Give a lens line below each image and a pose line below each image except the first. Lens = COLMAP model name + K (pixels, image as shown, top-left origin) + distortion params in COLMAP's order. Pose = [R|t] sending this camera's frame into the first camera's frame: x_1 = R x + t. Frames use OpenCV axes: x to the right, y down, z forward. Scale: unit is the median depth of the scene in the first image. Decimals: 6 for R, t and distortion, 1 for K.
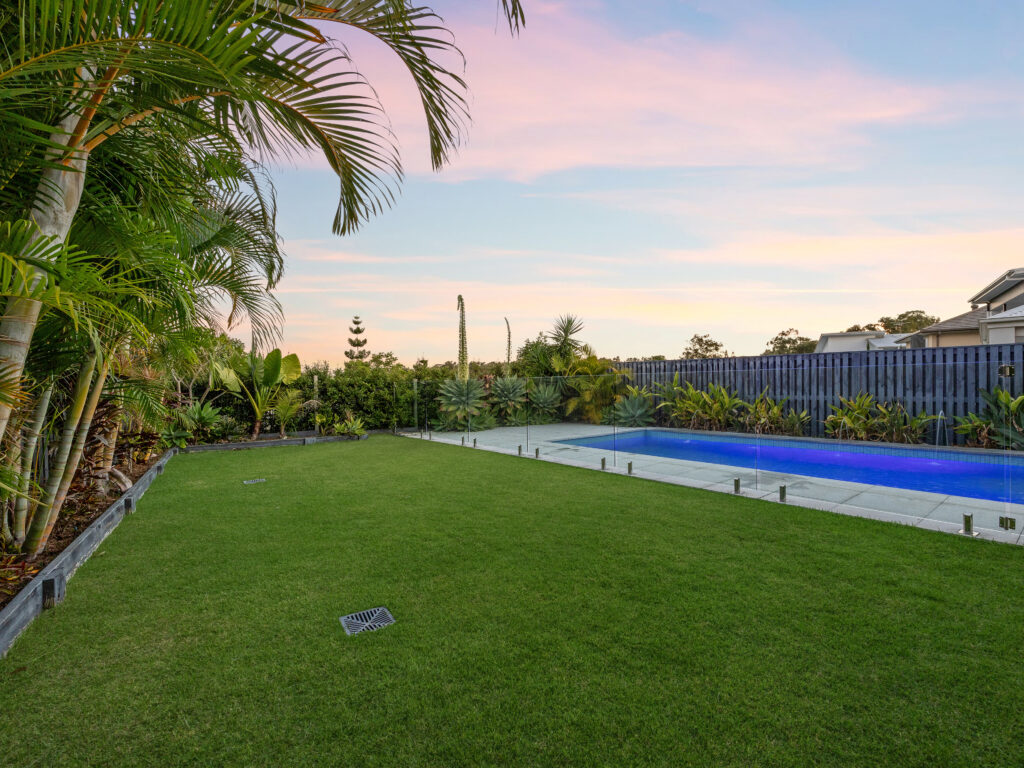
lens RADIAL K [[455.8, 0, 540.6], [0, 455.8, 382.9], [0, 0, 1]] dist [-0.002222, -0.000252]
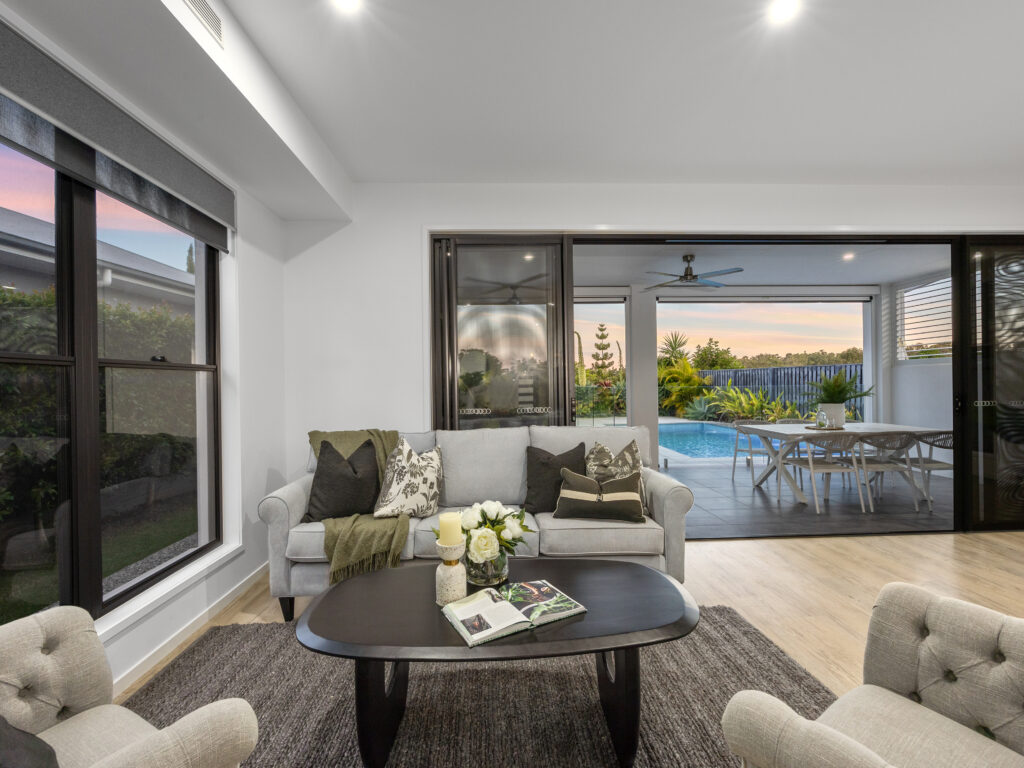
lens RADIAL K [[455.8, 0, 523.0], [0, 455.8, 381.3], [0, 0, 1]] dist [-0.002222, -0.000252]
pose [[0.815112, 0.003470, -0.579293, 0.548780], [-0.000446, 0.999986, 0.005363, -0.024024], [0.579304, -0.004114, 0.815102, -0.358979]]
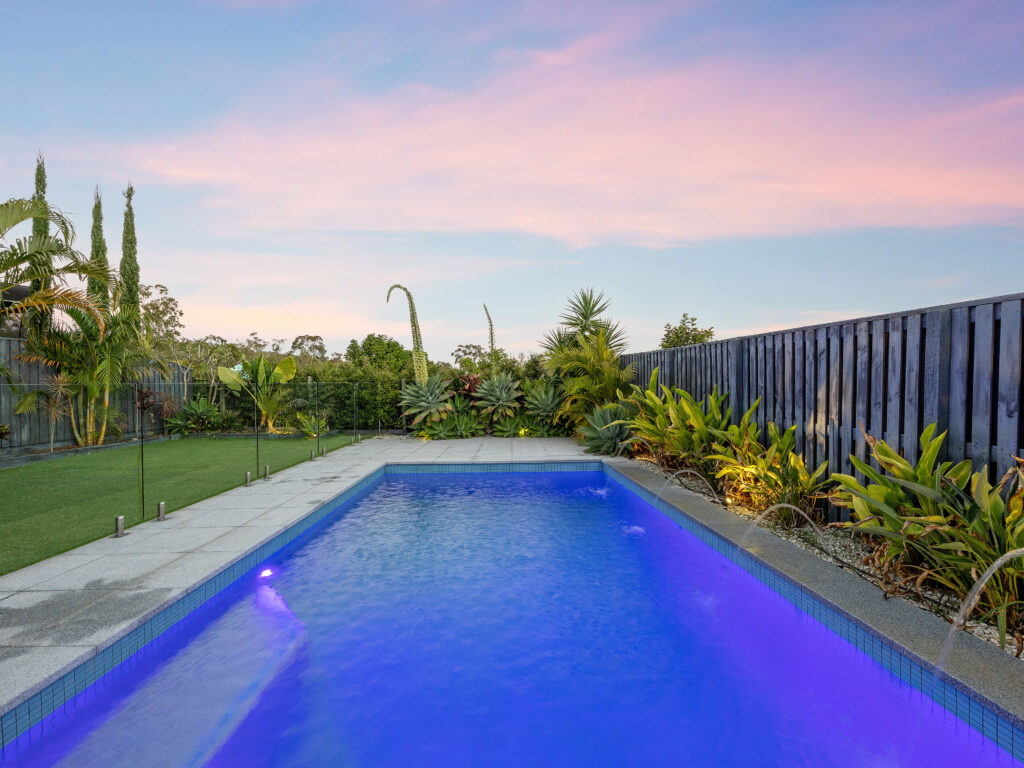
lens RADIAL K [[455.8, 0, 519.8], [0, 455.8, 382.4], [0, 0, 1]] dist [-0.002222, -0.000252]
pose [[0.793559, 0.007022, -0.608453, 0.503137], [0.002545, 0.999886, 0.014858, -0.014668], [0.608488, -0.013340, 0.793451, 0.419800]]
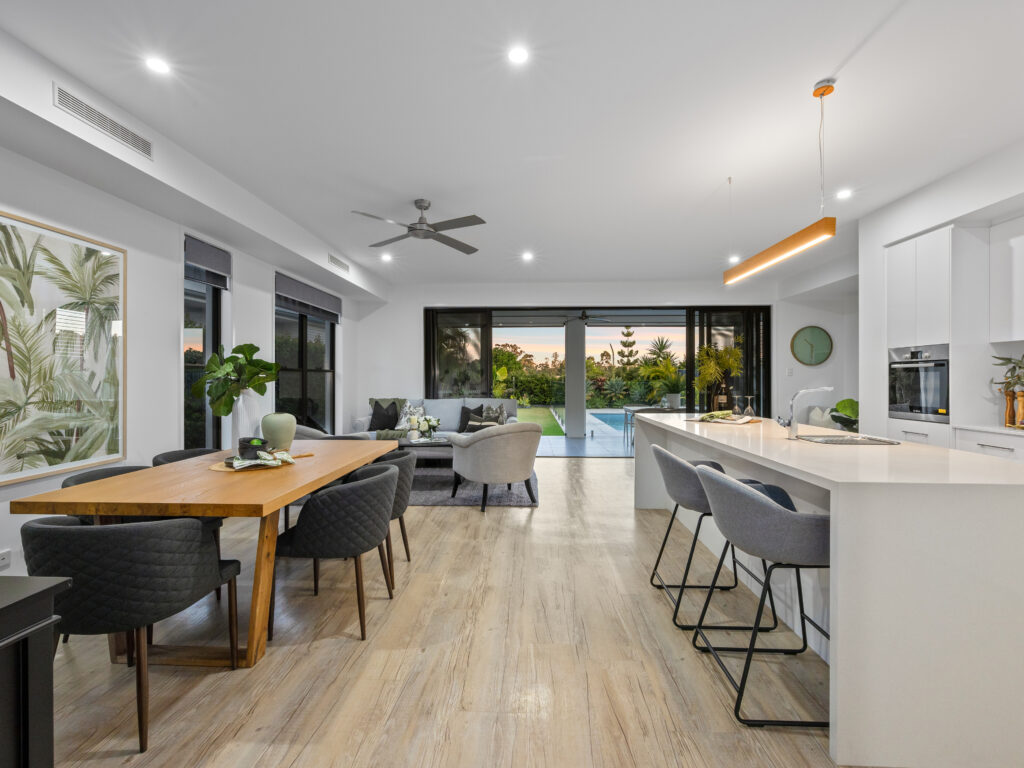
lens RADIAL K [[455.8, 0, 527.0], [0, 455.8, 380.8], [0, 0, 1]] dist [-0.002222, -0.000252]
pose [[0.771913, 0.019339, -0.635434, 0.811642], [-0.012445, 0.999805, 0.015310, -0.028366], [0.635607, -0.003910, 0.772003, -0.530520]]
